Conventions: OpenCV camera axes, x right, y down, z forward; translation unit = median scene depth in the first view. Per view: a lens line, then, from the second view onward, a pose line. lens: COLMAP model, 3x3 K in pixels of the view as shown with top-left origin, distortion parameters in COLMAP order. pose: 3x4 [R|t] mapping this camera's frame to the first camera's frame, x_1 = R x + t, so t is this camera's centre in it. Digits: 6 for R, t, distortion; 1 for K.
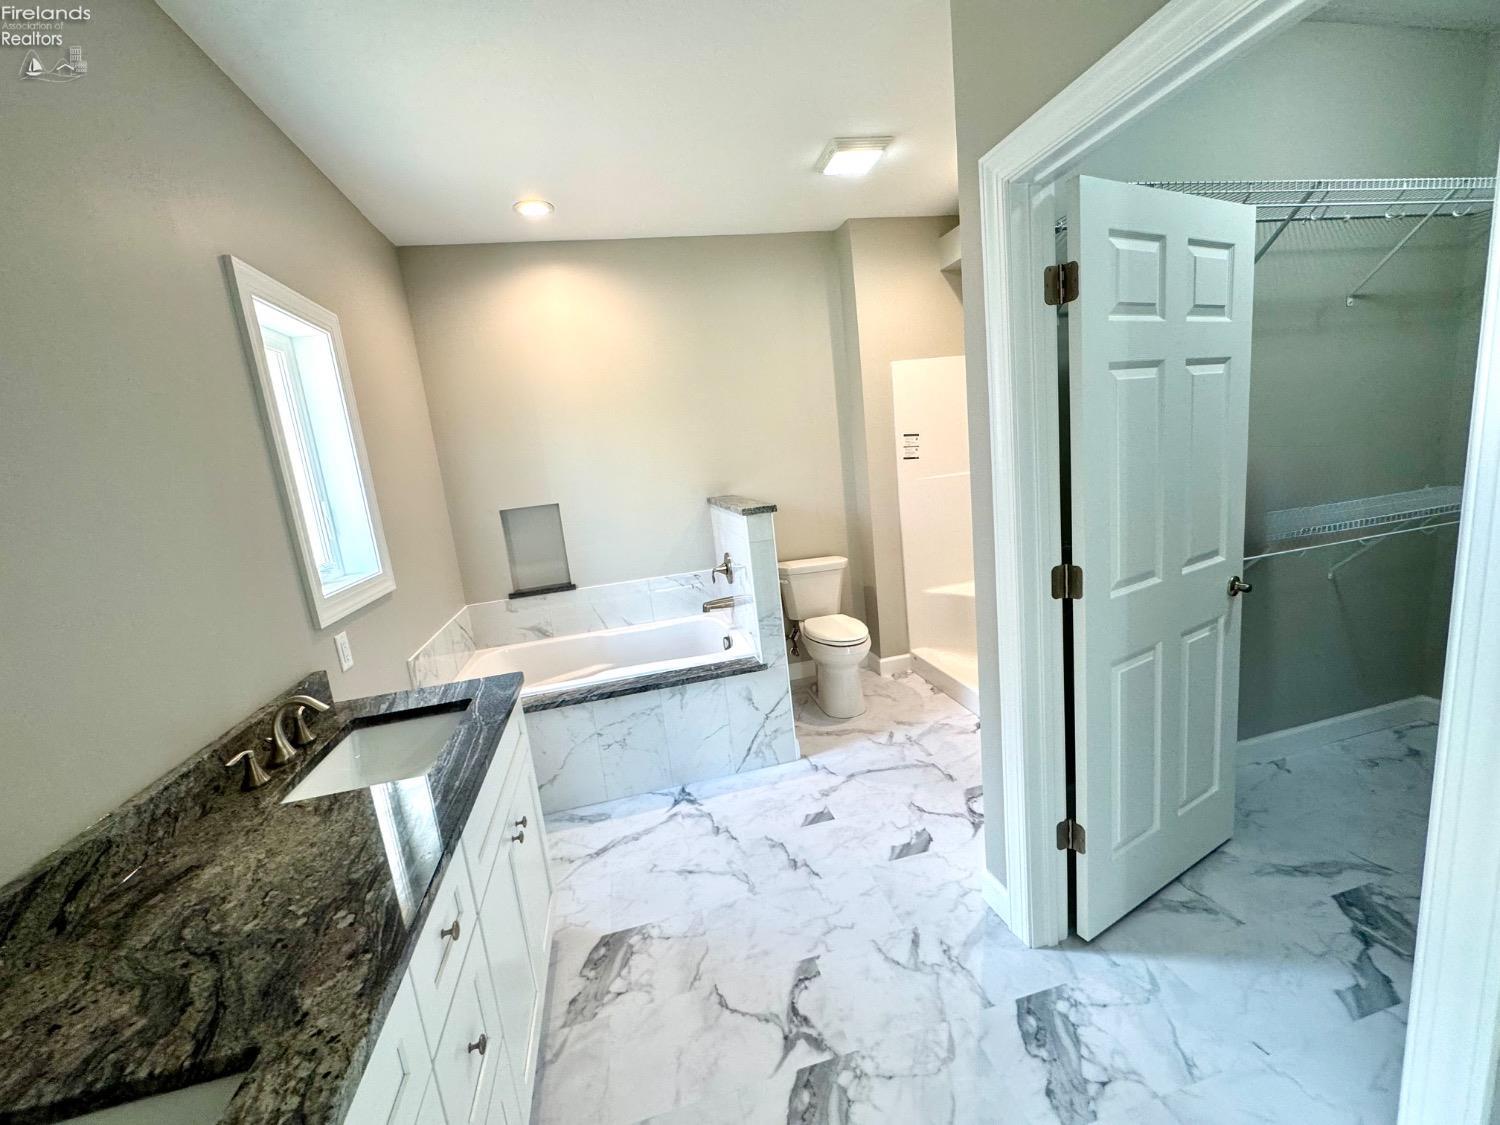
lens RADIAL K [[599.8, 0, 750.2], [0, 599.8, 560.8], [0, 0, 1]] dist [-0.004824, 0.000610]
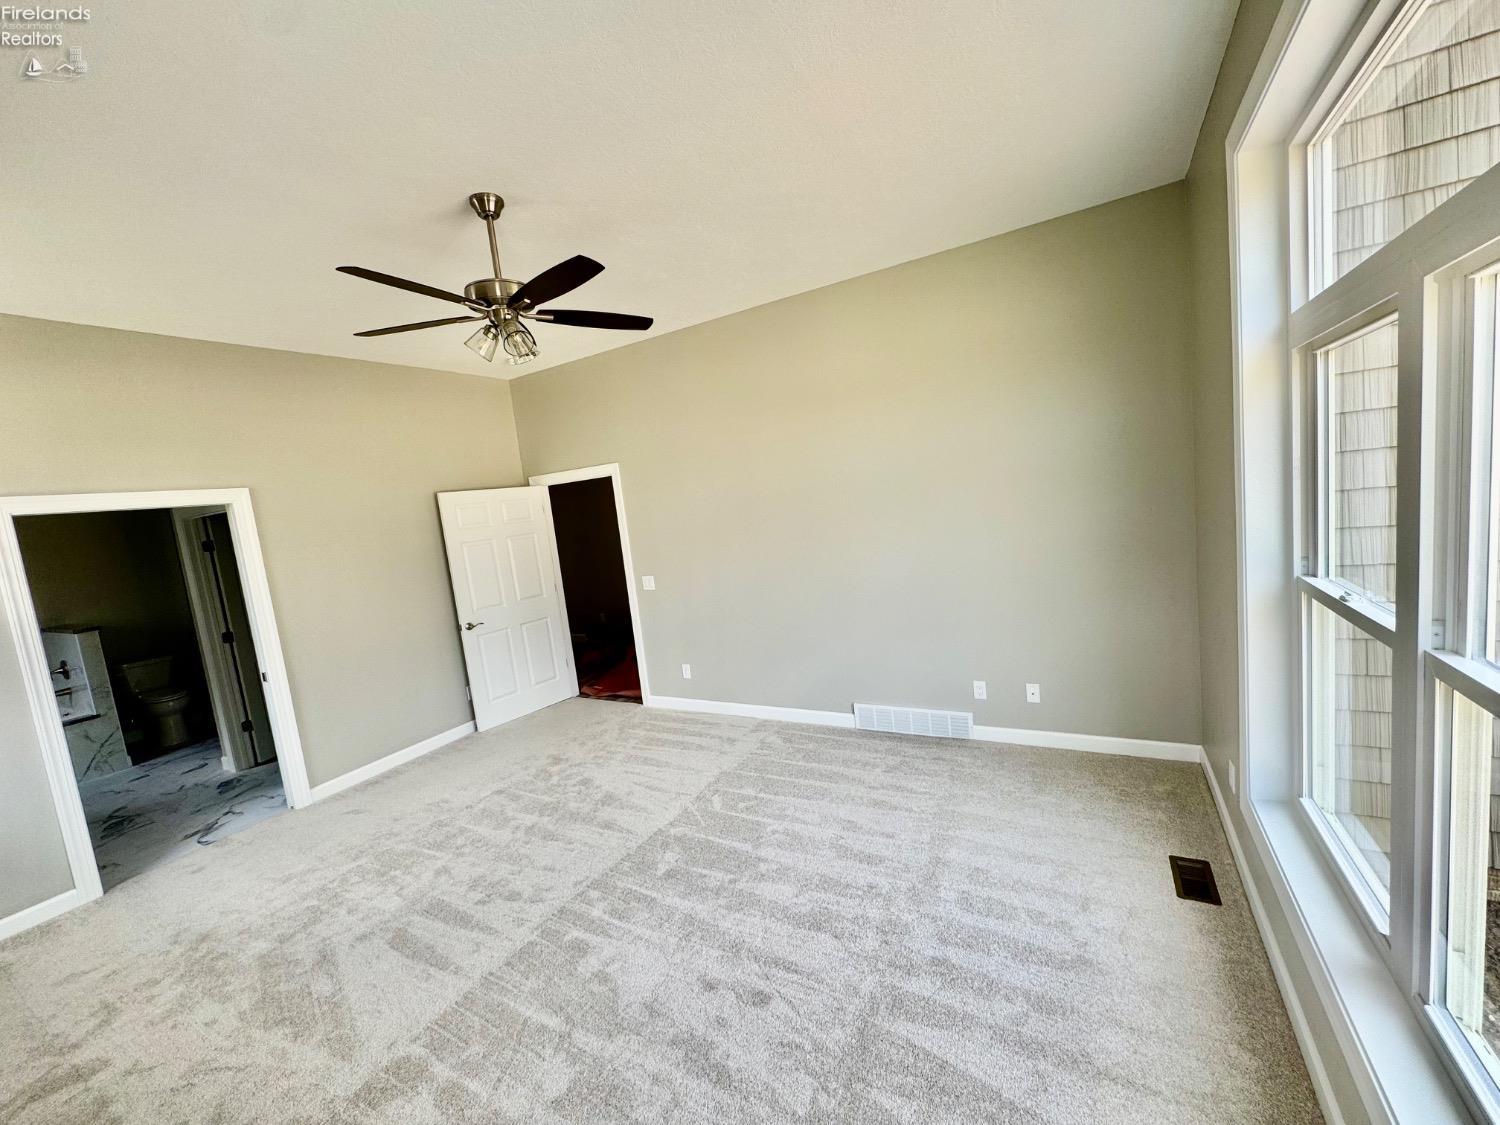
lens RADIAL K [[599.8, 0, 752.6], [0, 599.8, 562.7], [0, 0, 1]] dist [-0.004824, 0.000610]
pose [[0.684220, -0.049473, 0.727596, 0.086328], [0.165155, 0.982287, -0.088519, 0.203662], [-0.710329, 0.180733, 0.680271, -1.662347]]
